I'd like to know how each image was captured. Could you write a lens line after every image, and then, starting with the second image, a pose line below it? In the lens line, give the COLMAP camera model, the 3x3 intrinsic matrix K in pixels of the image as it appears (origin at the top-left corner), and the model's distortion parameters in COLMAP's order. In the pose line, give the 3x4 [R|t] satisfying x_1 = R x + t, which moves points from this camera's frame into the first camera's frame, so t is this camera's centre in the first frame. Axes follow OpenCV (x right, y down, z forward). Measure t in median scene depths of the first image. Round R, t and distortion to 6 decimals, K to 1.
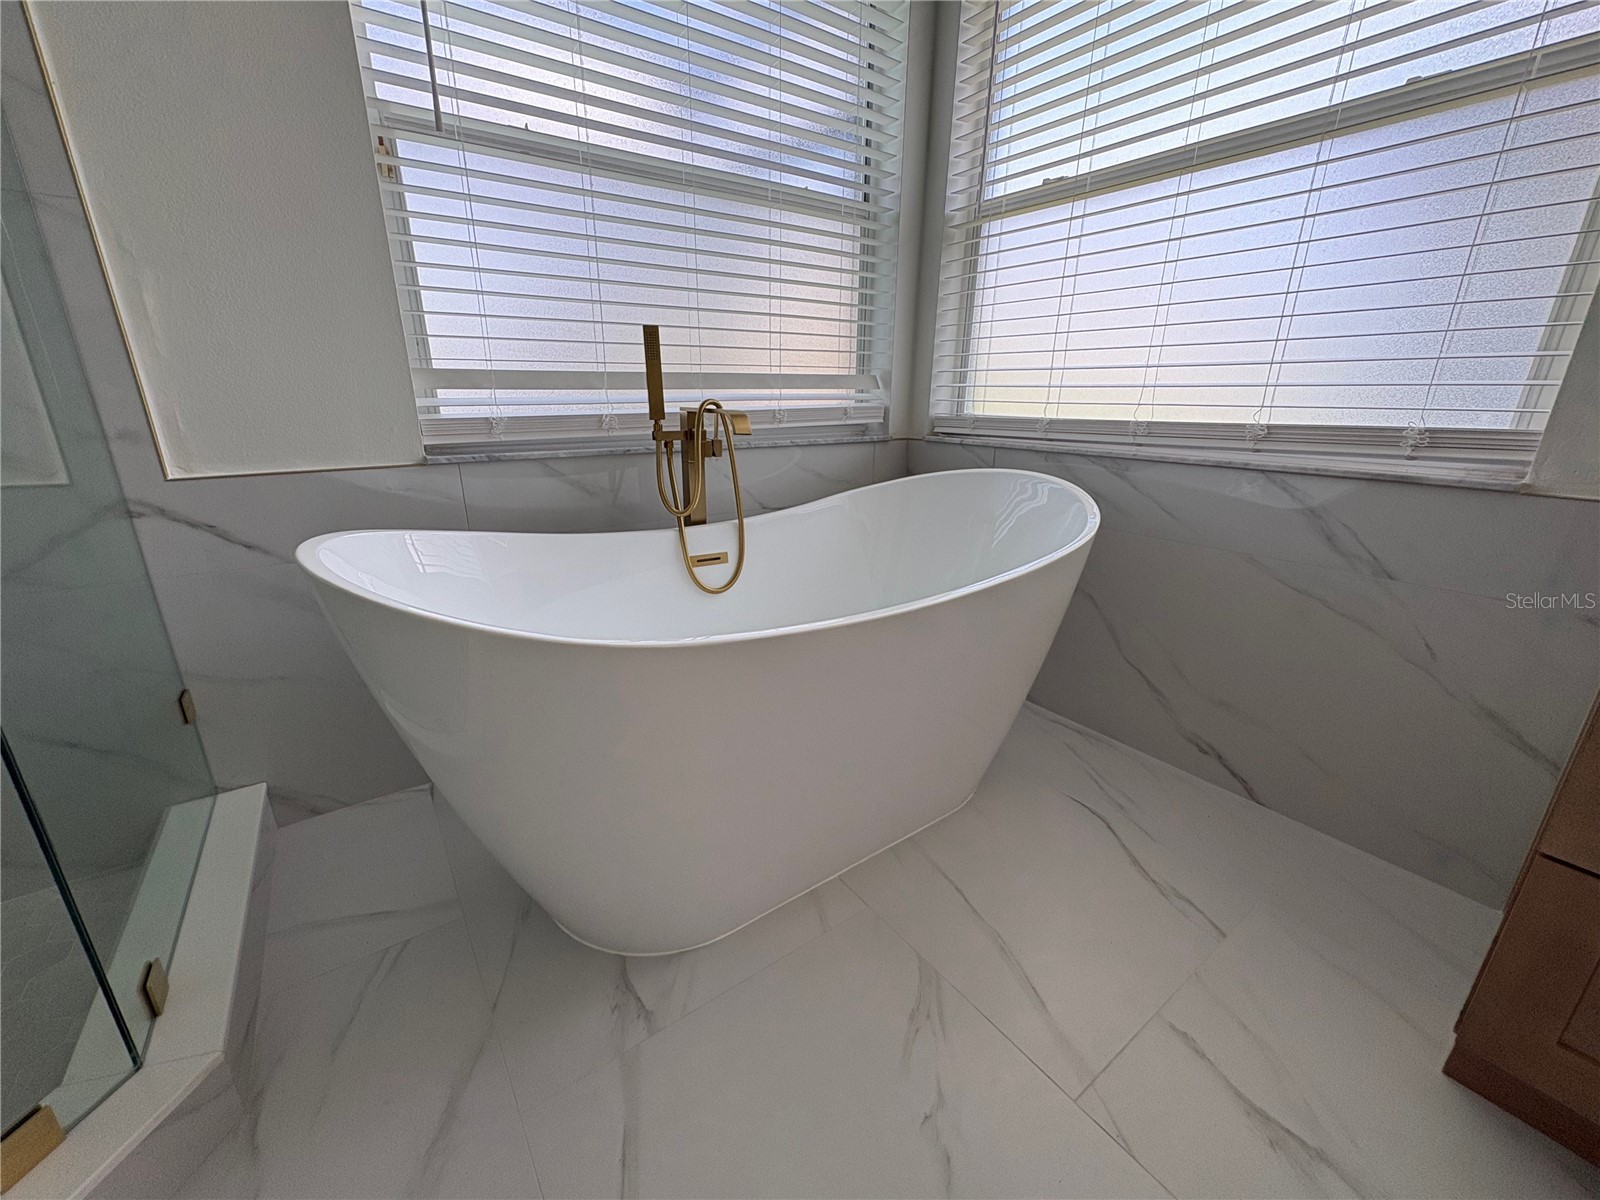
lens RADIAL K [[636.8, 0, 798.9], [0, 636.8, 598.3], [0, 0, 1]] dist [-0.001367, 0.000155]
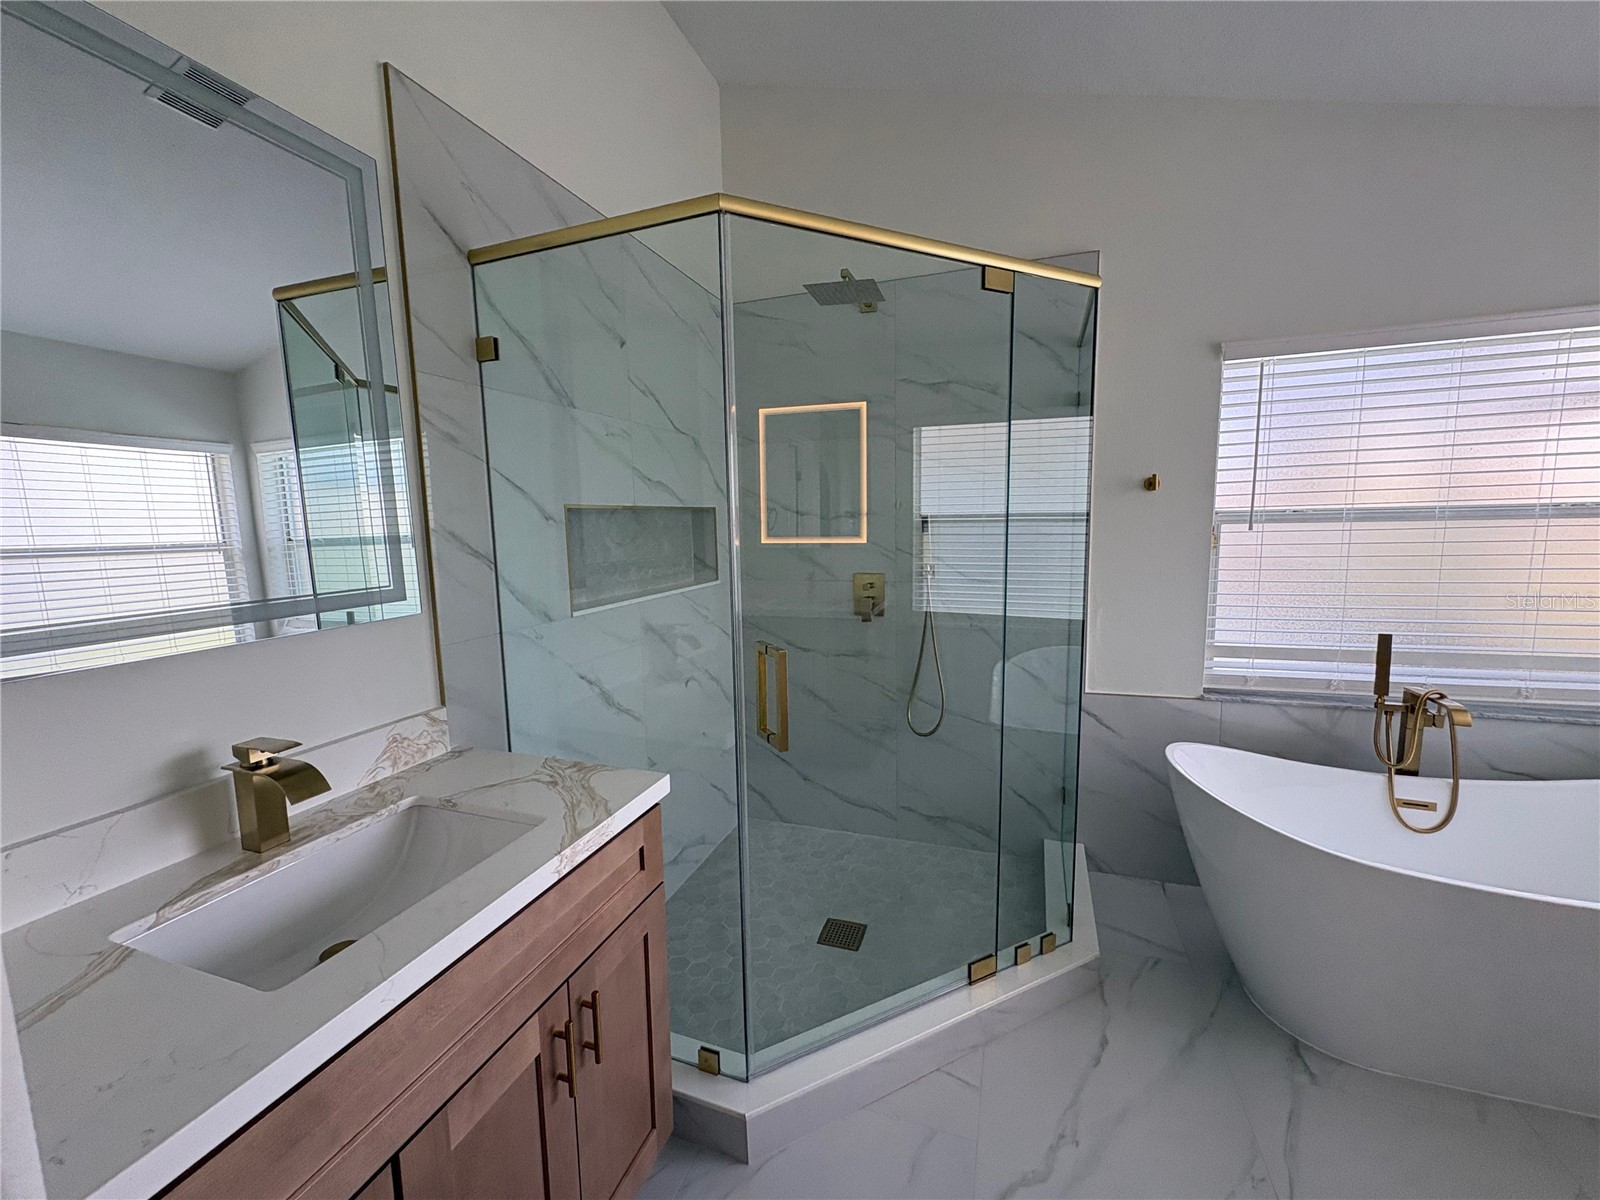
lens RADIAL K [[636.8, 0, 798.9], [0, 636.8, 598.3], [0, 0, 1]] dist [-0.001367, 0.000155]
pose [[0.572955, 0.078016, -0.815865, 0.166949], [-0.230524, 0.970612, -0.069077, -0.091803], [0.786499, 0.227655, 0.574102, -0.849069]]
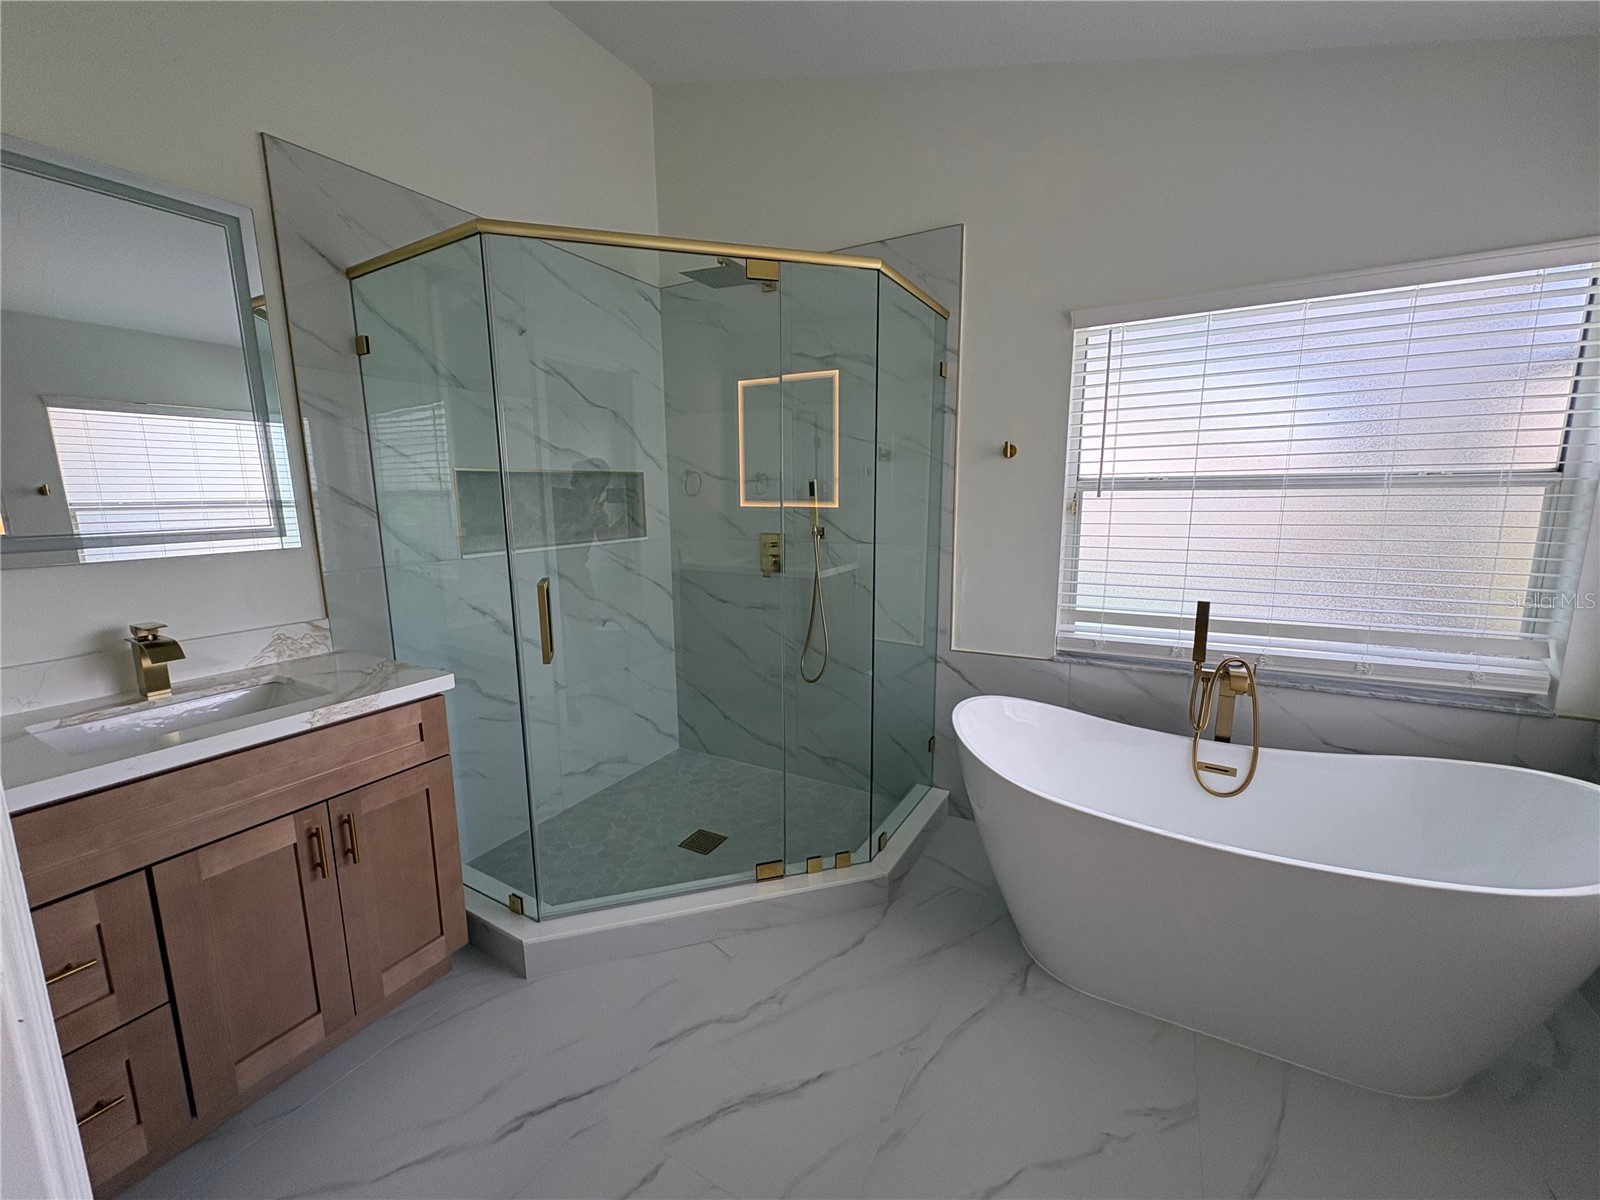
lens RADIAL K [[636.8, 0, 798.9], [0, 636.8, 598.3], [0, 0, 1]] dist [-0.001367, 0.000155]
pose [[0.421372, 0.137657, -0.896380, 0.643714], [-0.269611, 0.962738, 0.021108, -0.200425], [0.865884, 0.232780, 0.442785, -0.431975]]
